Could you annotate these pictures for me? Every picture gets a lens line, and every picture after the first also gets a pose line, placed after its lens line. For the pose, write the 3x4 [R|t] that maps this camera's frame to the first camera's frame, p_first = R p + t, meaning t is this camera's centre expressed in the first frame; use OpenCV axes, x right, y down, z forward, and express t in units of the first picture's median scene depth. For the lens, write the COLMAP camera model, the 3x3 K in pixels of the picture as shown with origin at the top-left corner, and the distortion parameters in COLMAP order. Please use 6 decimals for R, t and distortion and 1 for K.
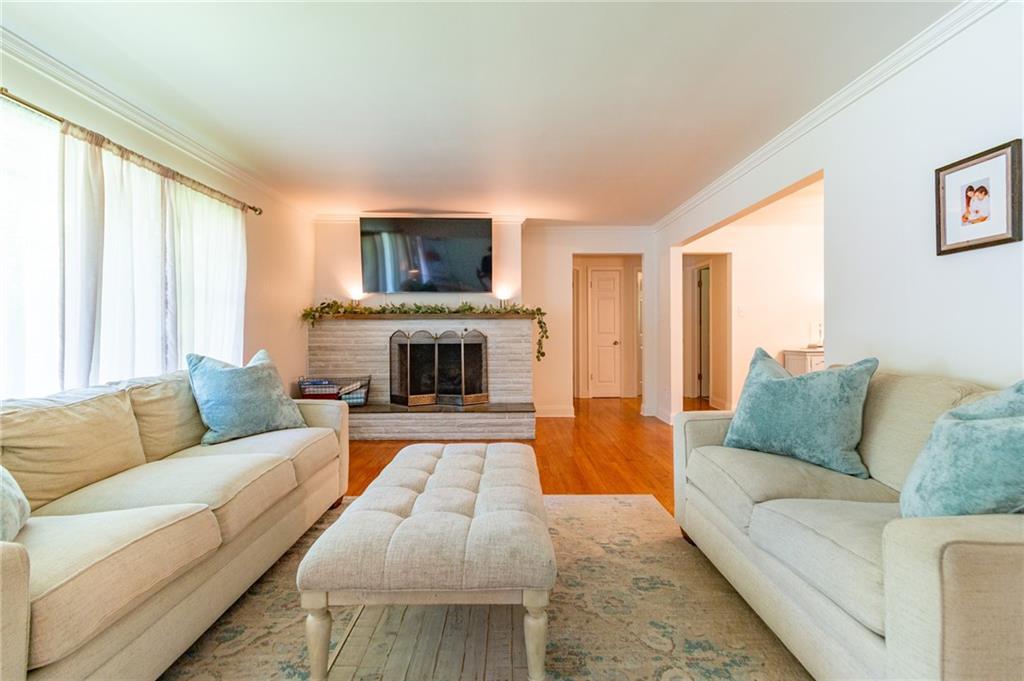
lens RADIAL K [[470.4, 0, 513.1], [0, 470.4, 337.4], [0, 0, 1]] dist [0.005844, -0.000345]
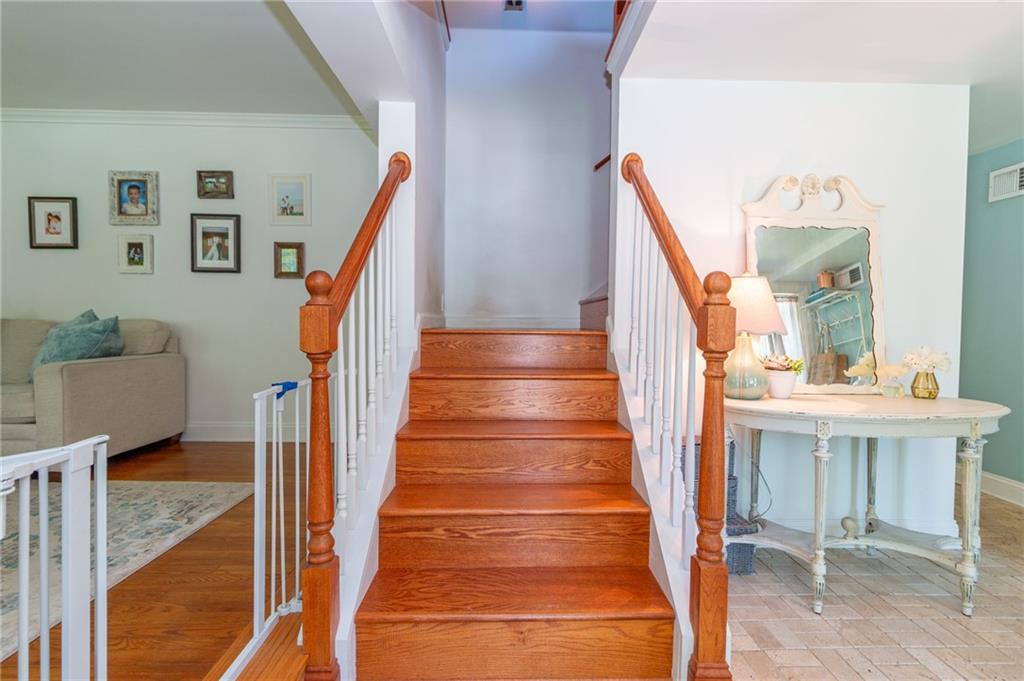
lens RADIAL K [[470.4, 0, 514.7], [0, 470.4, 337.8], [0, 0, 1]] dist [0.005844, -0.000345]
pose [[-0.018425, -0.029624, 0.999391, -0.857735], [-0.001242, 0.999561, 0.029606, 0.095020], [-0.999829, -0.000695, -0.018454, -0.715106]]
